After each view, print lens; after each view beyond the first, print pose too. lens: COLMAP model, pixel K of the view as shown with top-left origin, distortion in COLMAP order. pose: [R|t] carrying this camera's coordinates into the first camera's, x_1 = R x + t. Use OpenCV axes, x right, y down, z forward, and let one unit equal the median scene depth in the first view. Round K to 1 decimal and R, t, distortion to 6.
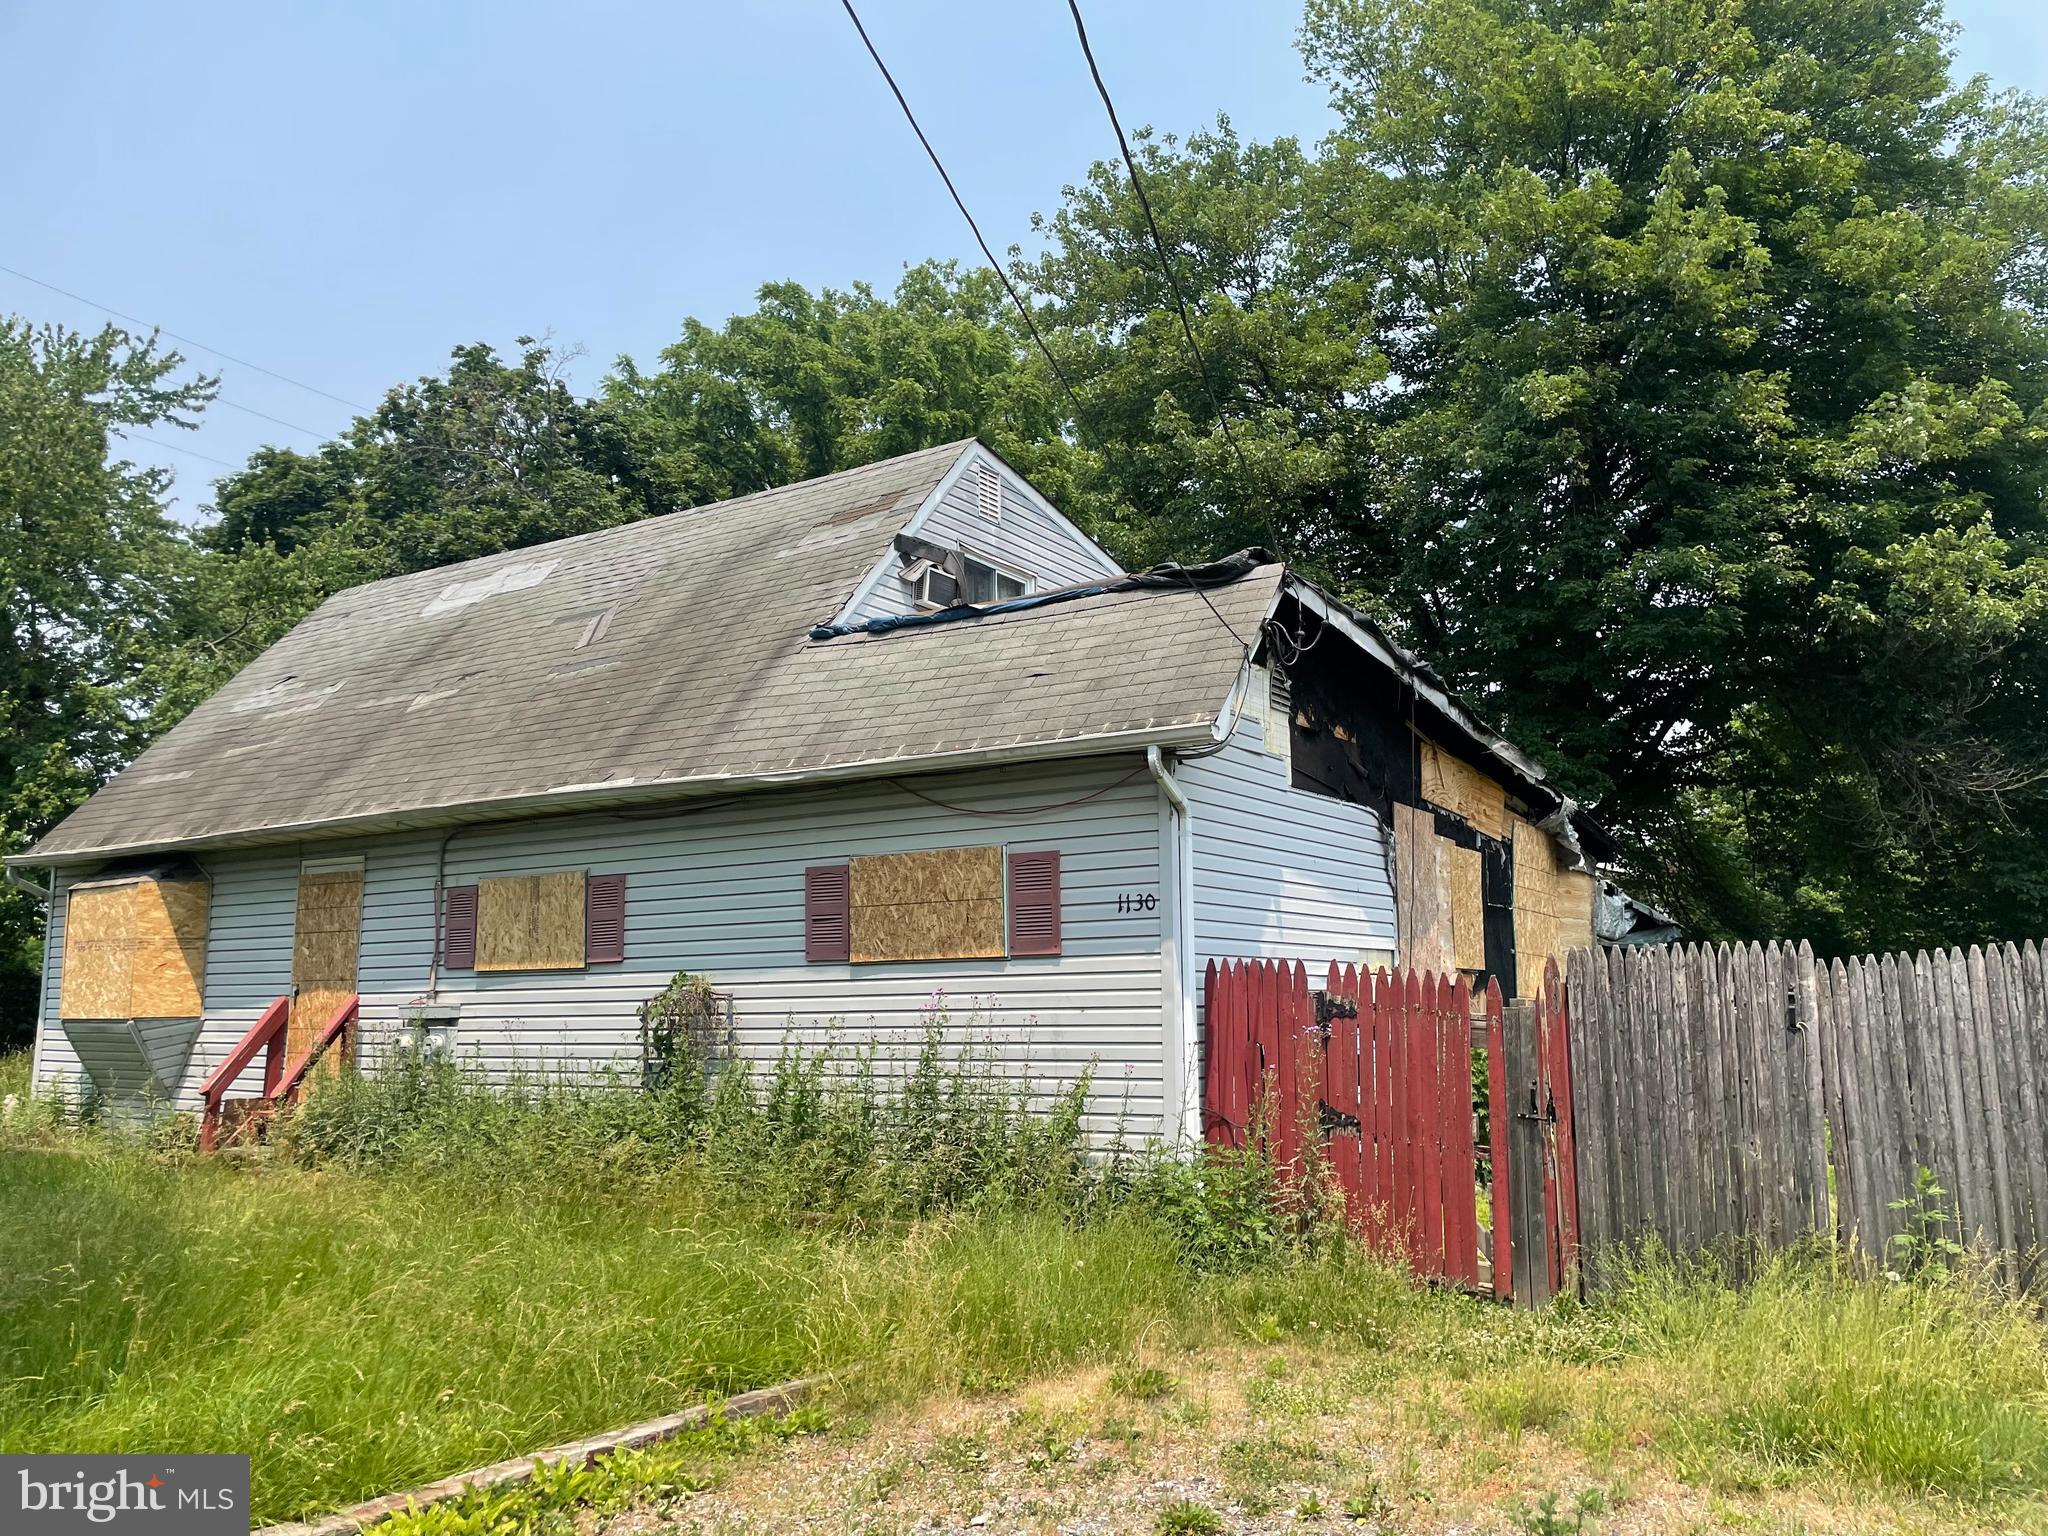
lens RADIAL K [[1555.2, 0, 1024.0], [0, 1555.2, 768.0], [0, 0, 1]] dist [0.110465, -0.146653]
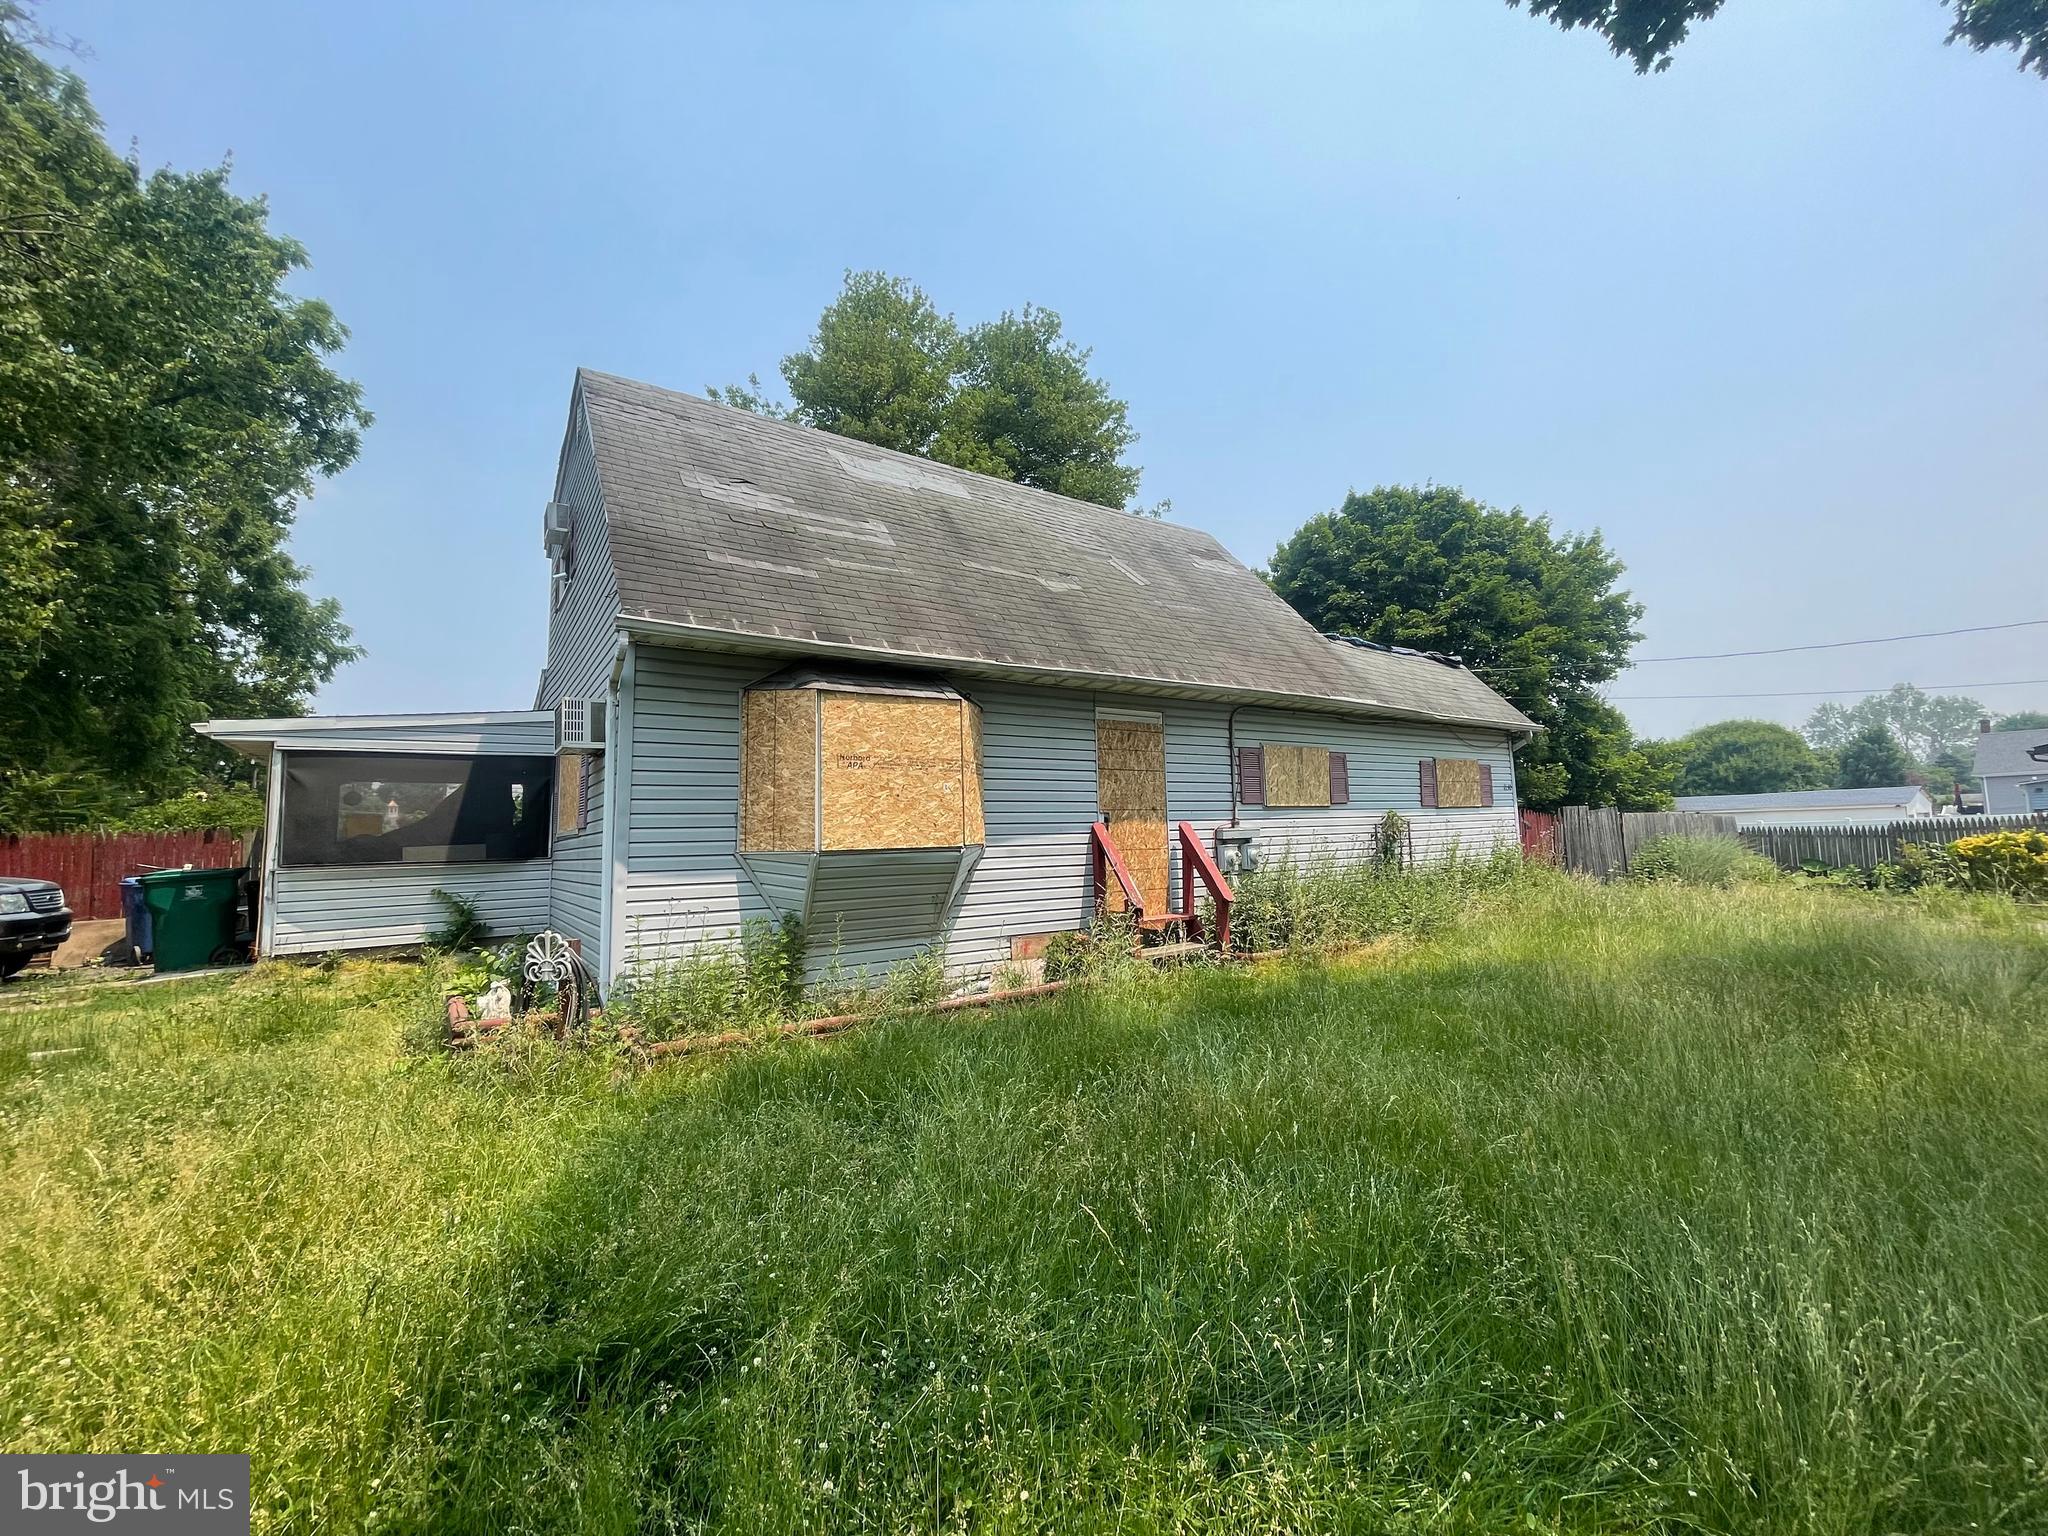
lens RADIAL K [[819.6, 0, 1023.6], [0, 819.6, 753.4], [0, 0, 1]] dist [-0.000781, -0.000232]
pose [[0.375744, 0.083535, 0.922951, -1.136643], [-0.118714, 0.992062, -0.041460, 0.137022], [-0.919088, -0.093989, 0.382679, 0.904479]]
